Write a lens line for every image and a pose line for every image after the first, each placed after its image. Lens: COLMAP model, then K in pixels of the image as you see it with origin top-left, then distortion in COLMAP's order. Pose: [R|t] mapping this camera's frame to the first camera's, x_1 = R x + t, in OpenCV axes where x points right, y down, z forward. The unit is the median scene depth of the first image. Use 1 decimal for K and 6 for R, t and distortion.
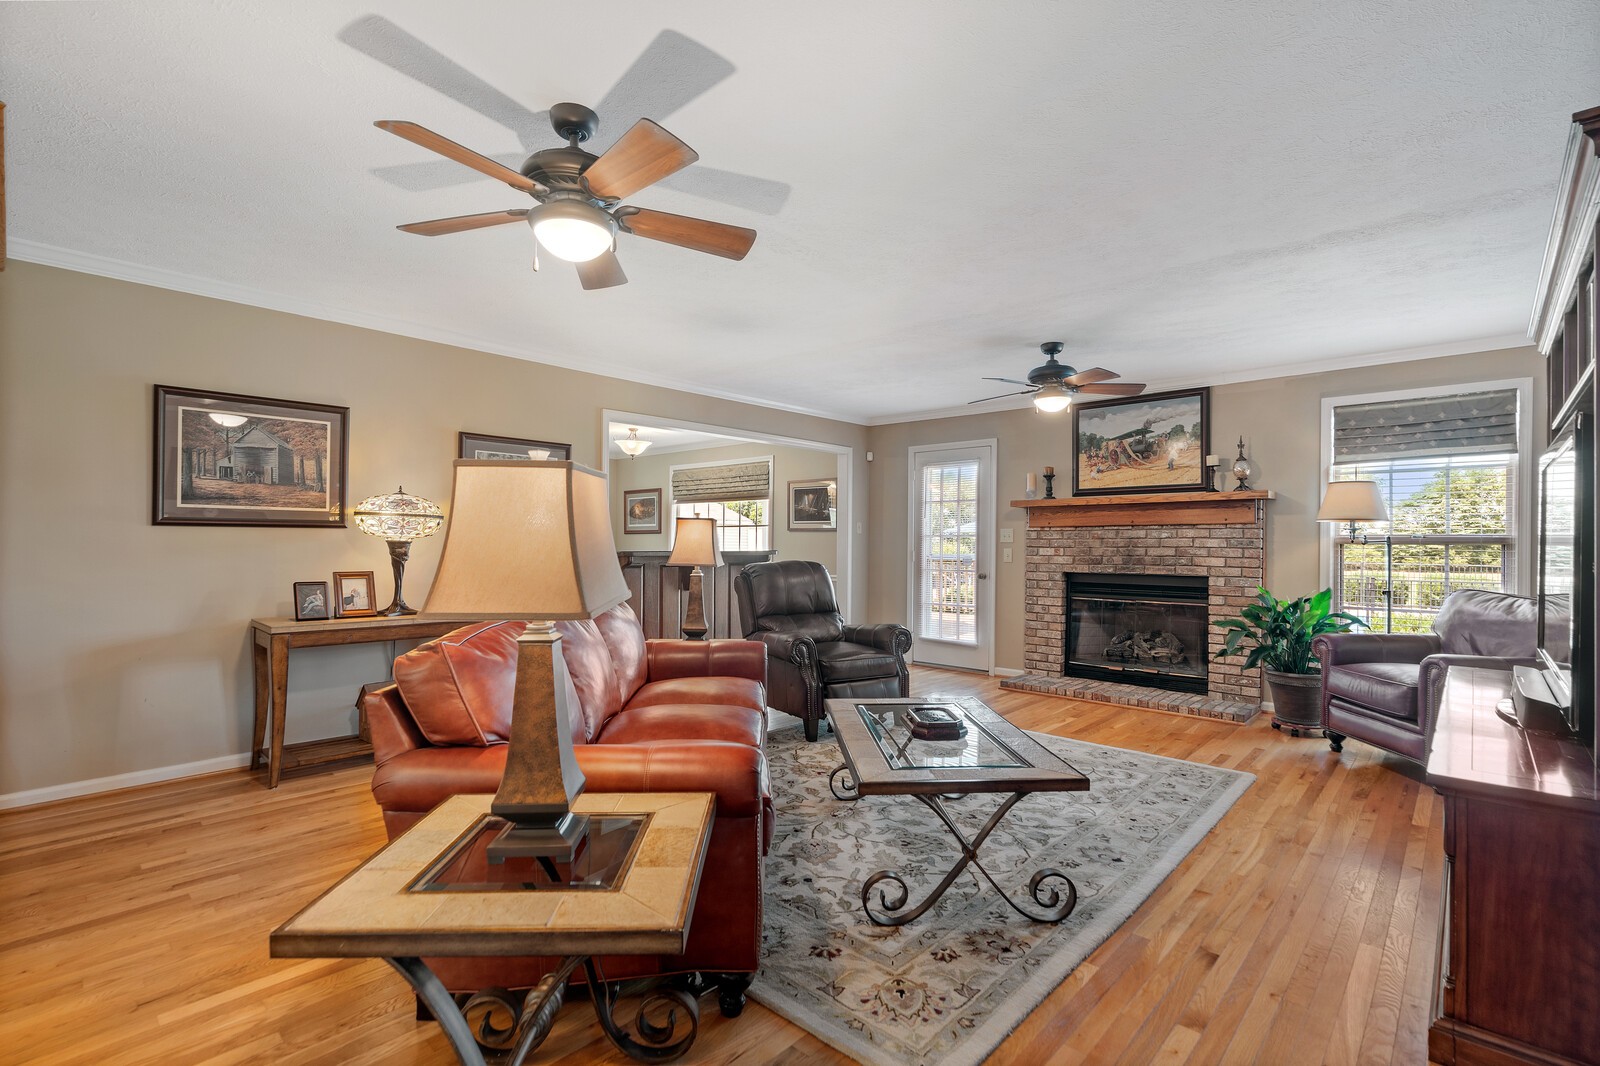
lens RADIAL K [[720.8, 0, 797.4], [0, 720.8, 541.8], [0, 0, 1]] dist [-0.011240, 0.005500]
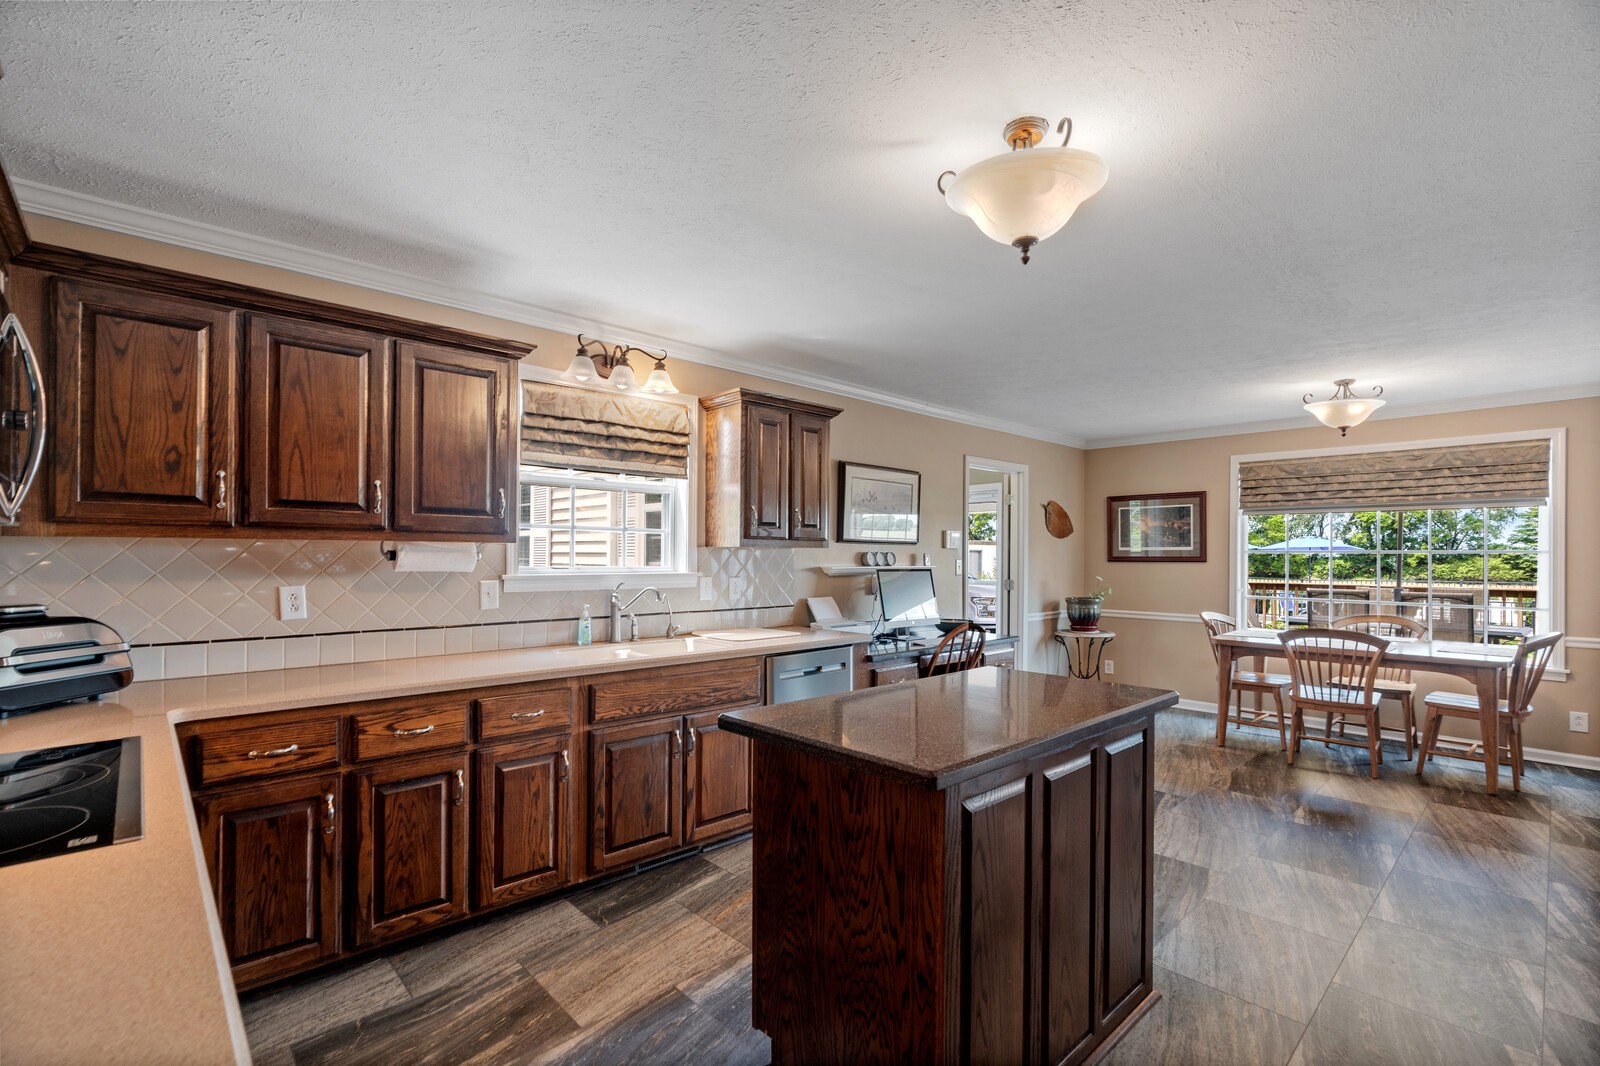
lens RADIAL K [[720.8, 0, 788.5], [0, 720.8, 551.5], [0, 0, 1]] dist [-0.011240, 0.005500]
pose [[0.998216, -0.001265, -0.059695, -1.369414], [0.001050, 0.999993, -0.003641, -0.049203], [0.059699, 0.003572, 0.998210, 0.906003]]
